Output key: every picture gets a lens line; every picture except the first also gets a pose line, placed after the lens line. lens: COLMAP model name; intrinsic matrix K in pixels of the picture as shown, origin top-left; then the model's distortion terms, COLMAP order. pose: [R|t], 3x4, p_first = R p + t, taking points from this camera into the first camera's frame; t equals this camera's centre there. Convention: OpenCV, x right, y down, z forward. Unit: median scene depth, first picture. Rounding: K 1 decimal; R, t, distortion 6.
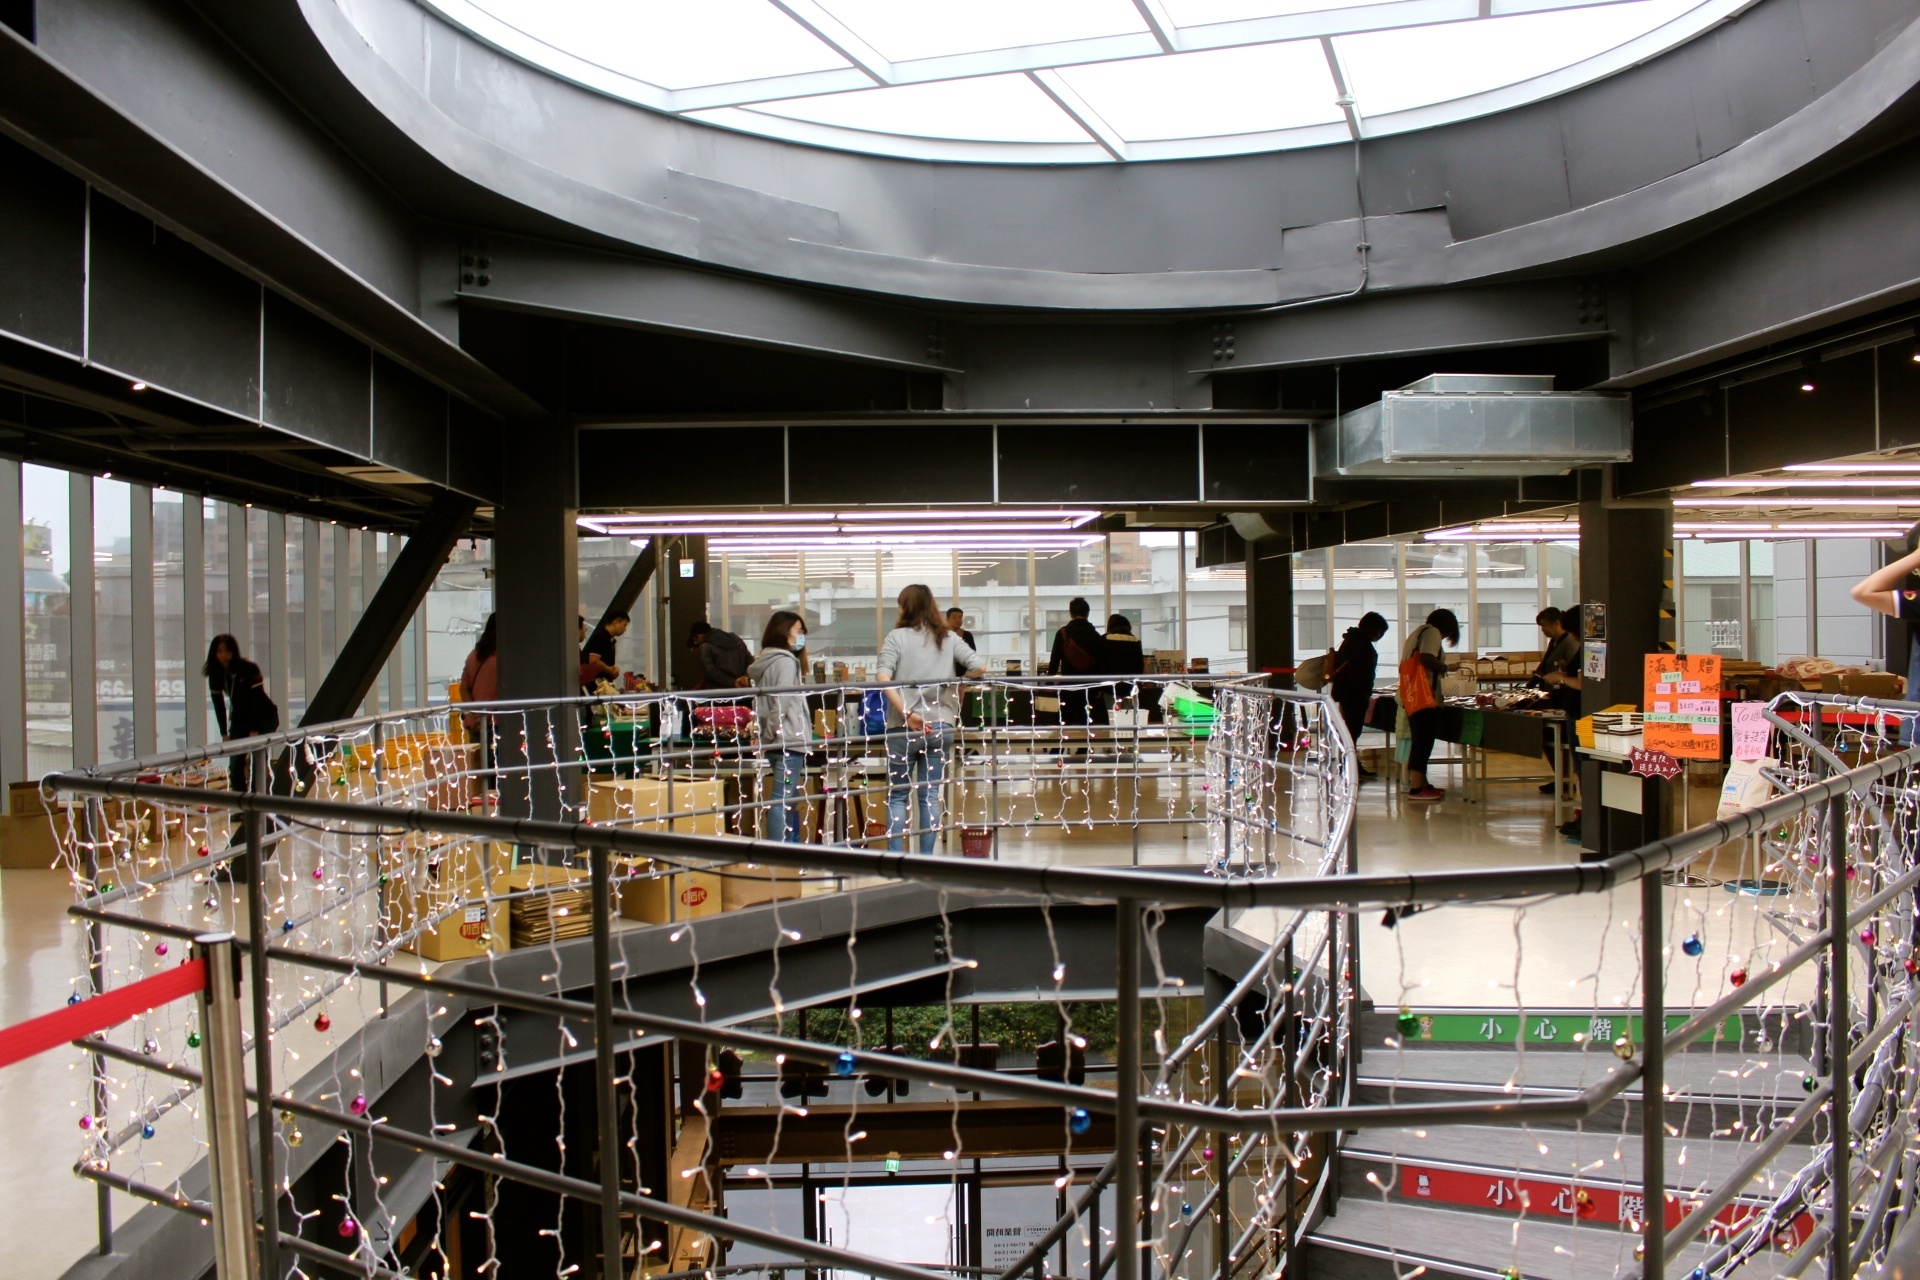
lens RADIAL K [[1598.5, 0, 960.0], [0, 1598.5, 640.0], [0, 0, 1]] dist [-0.155133, 0.125282]
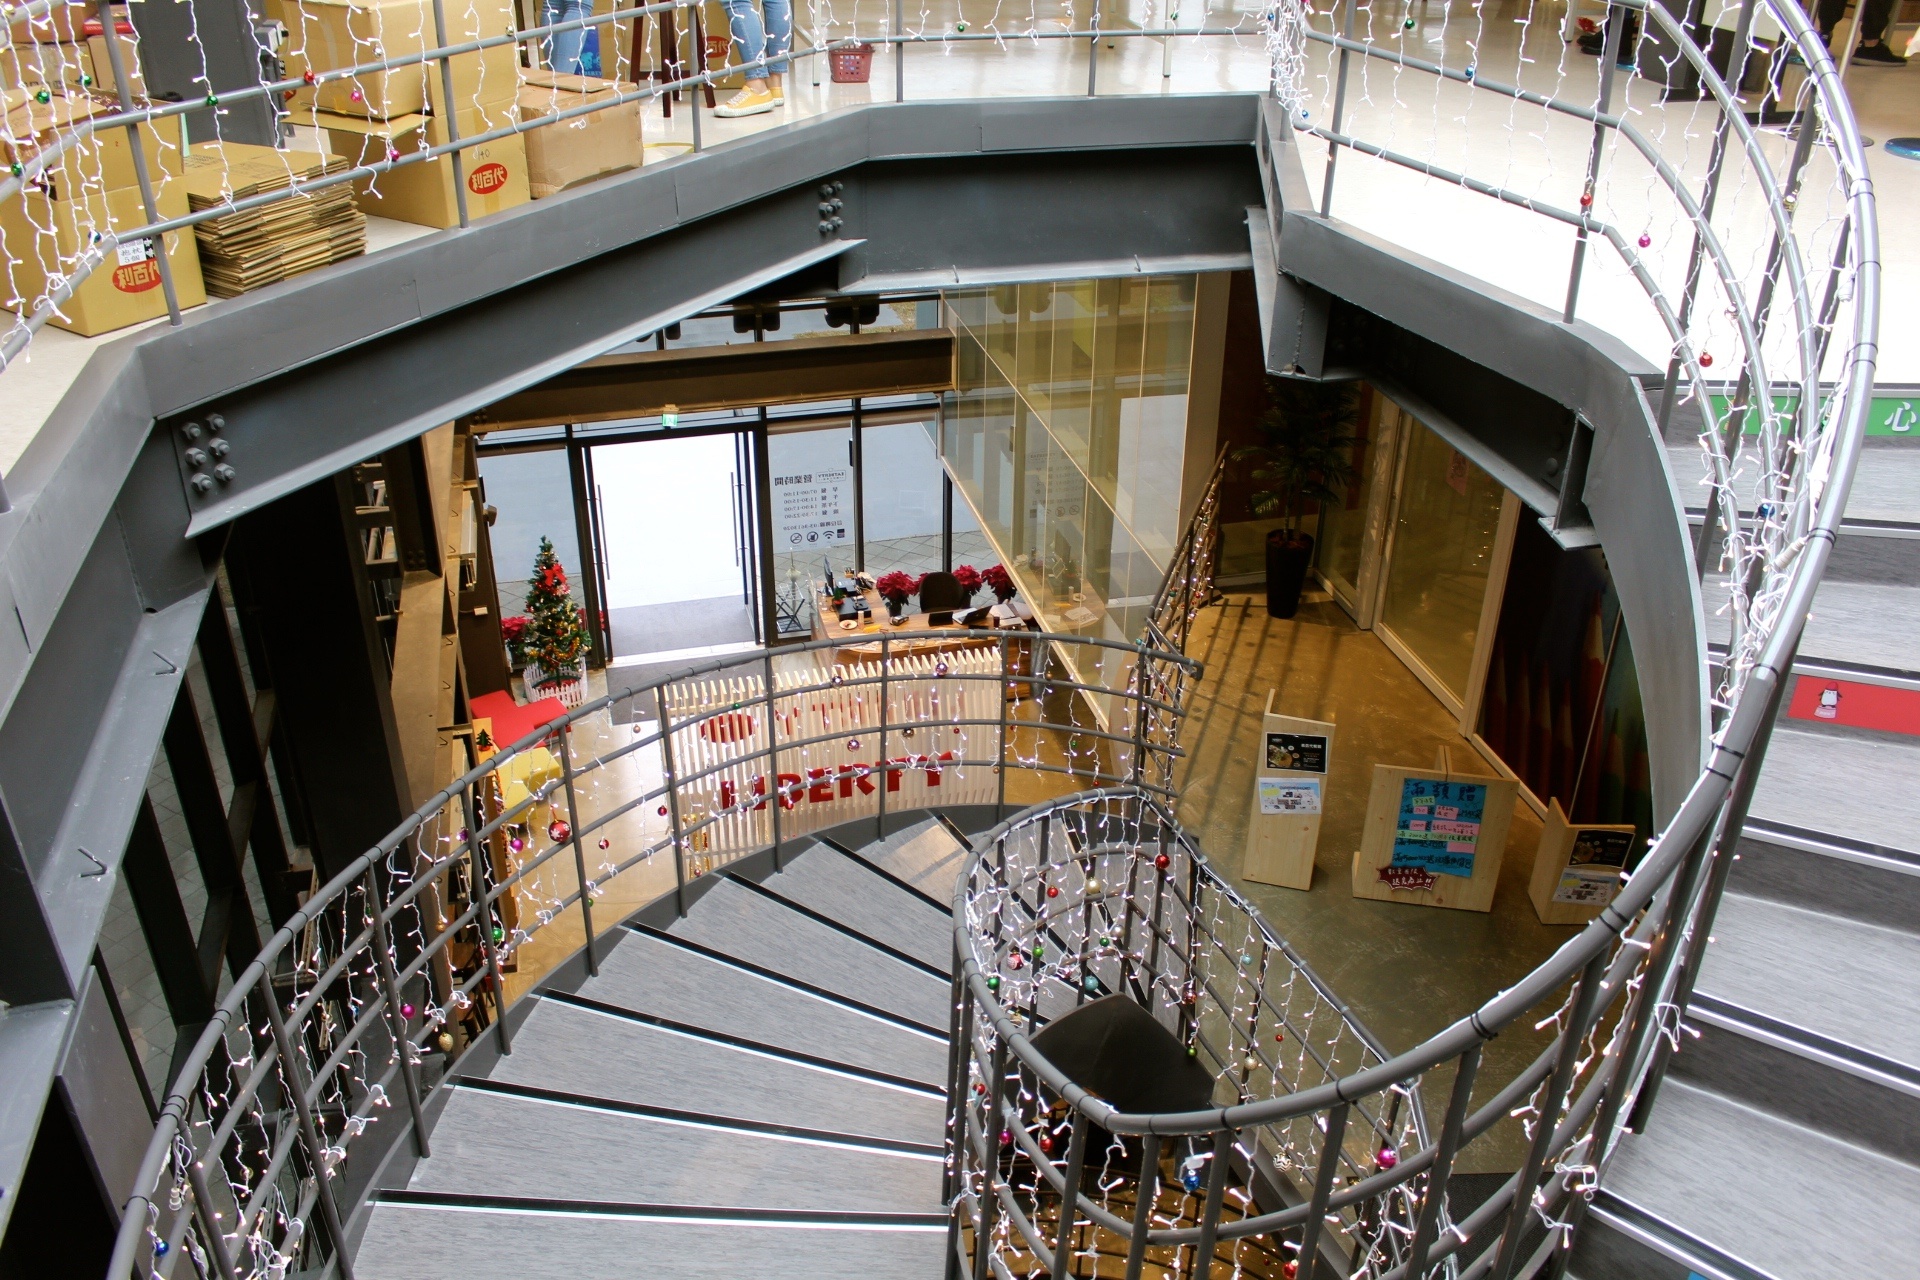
lens RADIAL K [[1598.5, 0, 960.0], [0, 1598.5, 640.0], [0, 0, 1]] dist [-0.155133, 0.125282]
pose [[0.982374, -0.073913, 0.171690, -0.110228], [-0.019152, 0.873869, 0.485785, 0.017225], [-0.185940, -0.480511, 0.857051, 0.364307]]
